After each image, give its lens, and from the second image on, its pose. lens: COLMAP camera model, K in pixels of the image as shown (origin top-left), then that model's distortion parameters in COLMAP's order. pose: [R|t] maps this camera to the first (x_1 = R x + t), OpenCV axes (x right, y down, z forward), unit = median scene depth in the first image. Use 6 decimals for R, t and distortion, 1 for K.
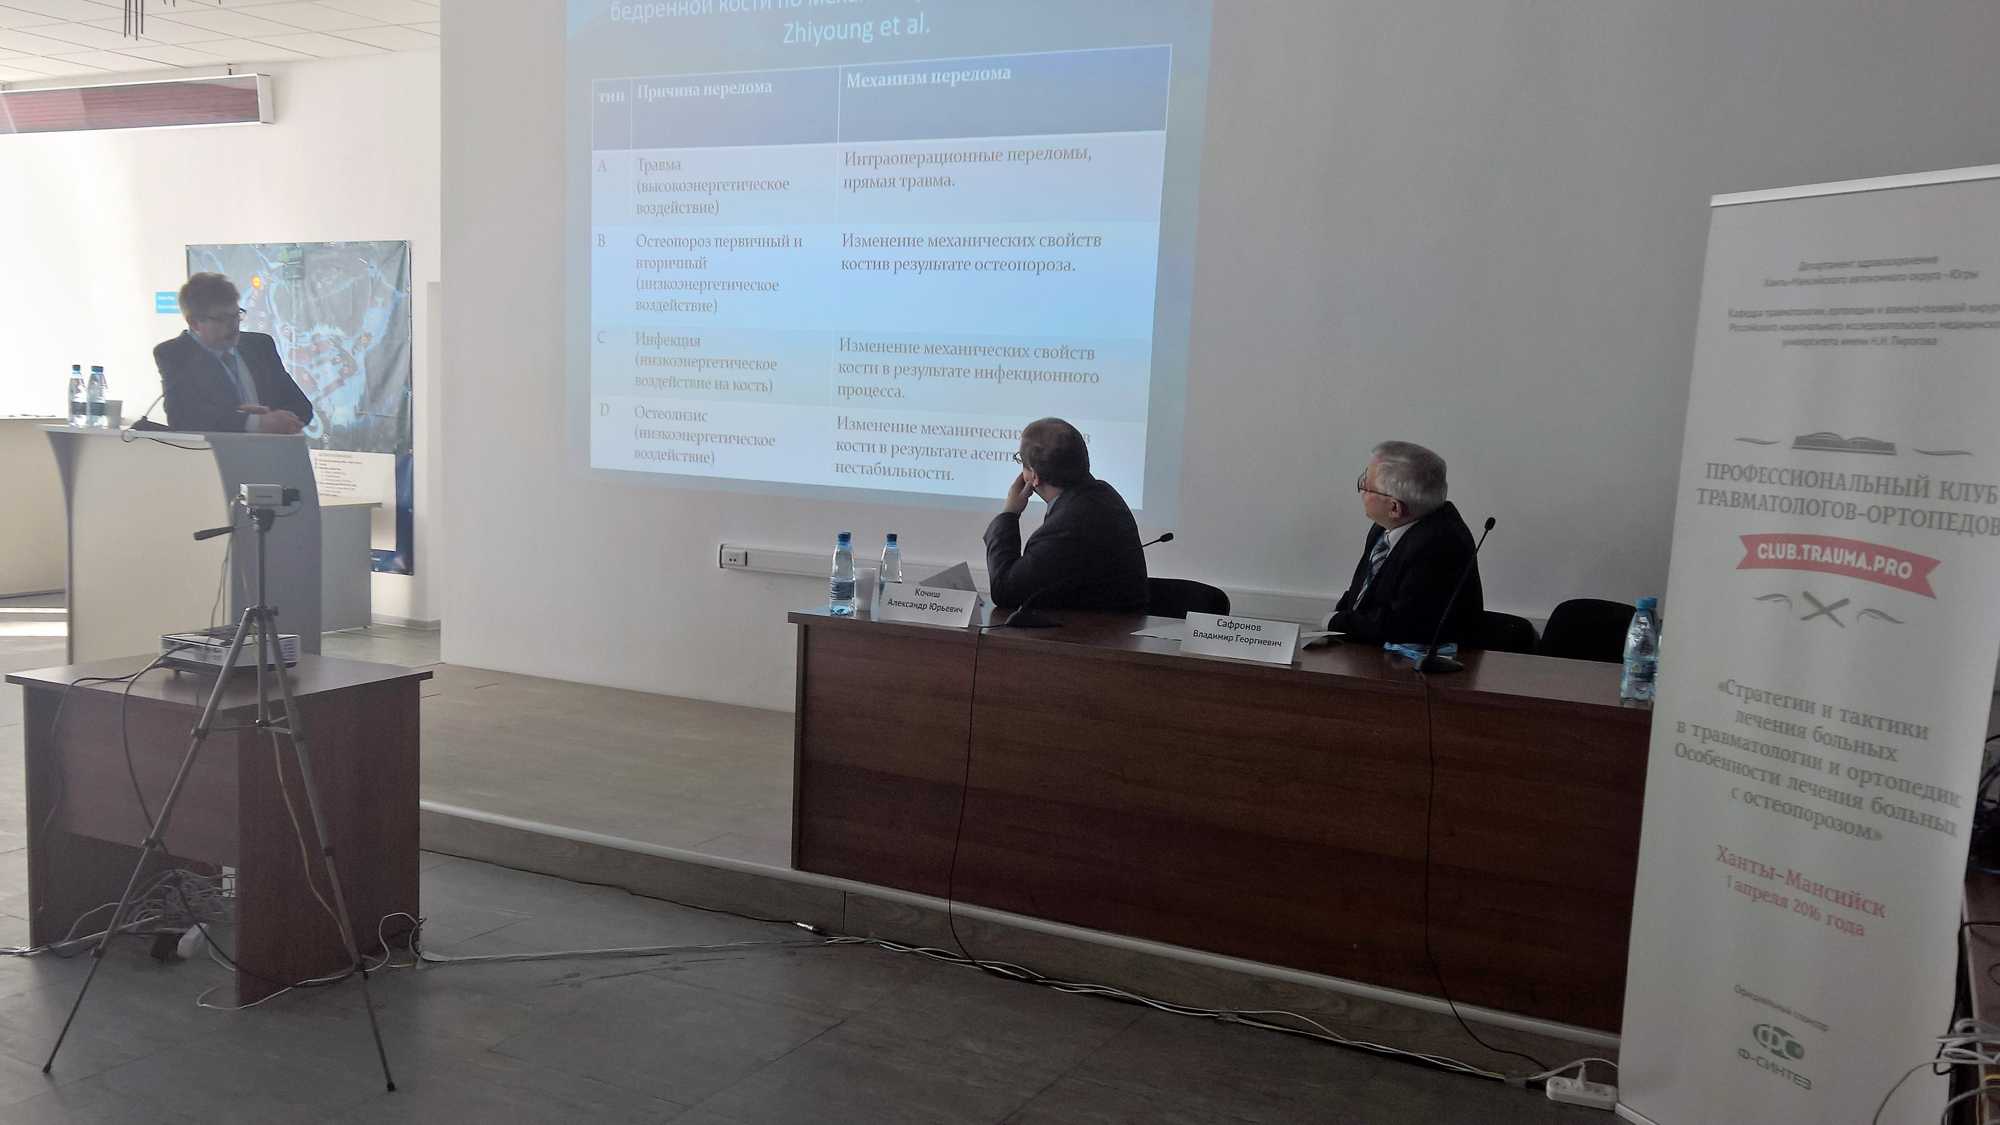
lens RADIAL K [[1882.3, 0, 999.1], [0, 1882.3, 569.8], [0, 0, 1]] dist [-0.008133, 0.000000]
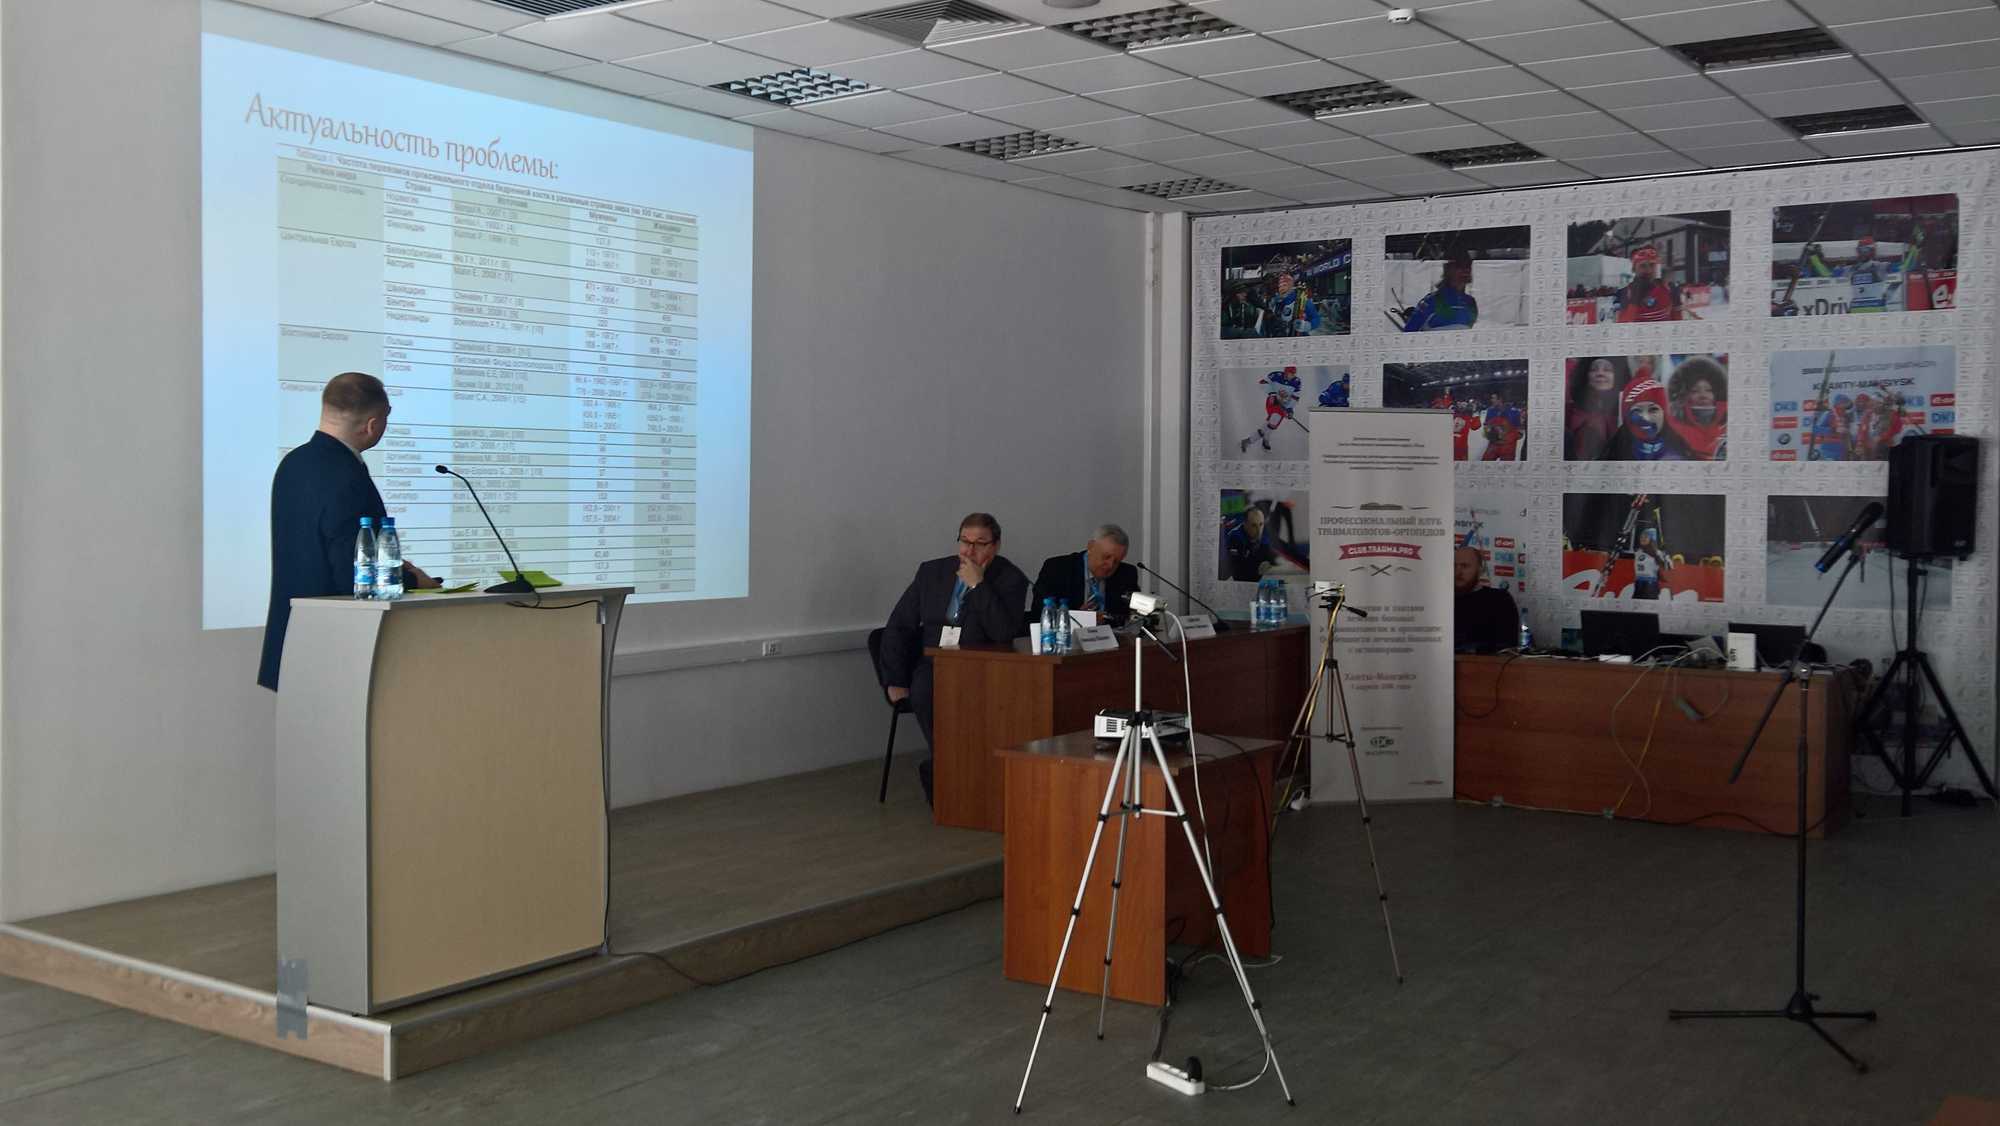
lens RADIAL K [[1882.3, 0, 999.4], [0, 1882.3, 556.4], [0, 0, 1]] dist [-0.008133, 0.000000]
pose [[0.046742, -0.046103, 0.997843, -2.187001], [0.102685, 0.993864, 0.041109, -0.159525], [-0.993615, 0.100542, 0.051190, 1.389649]]
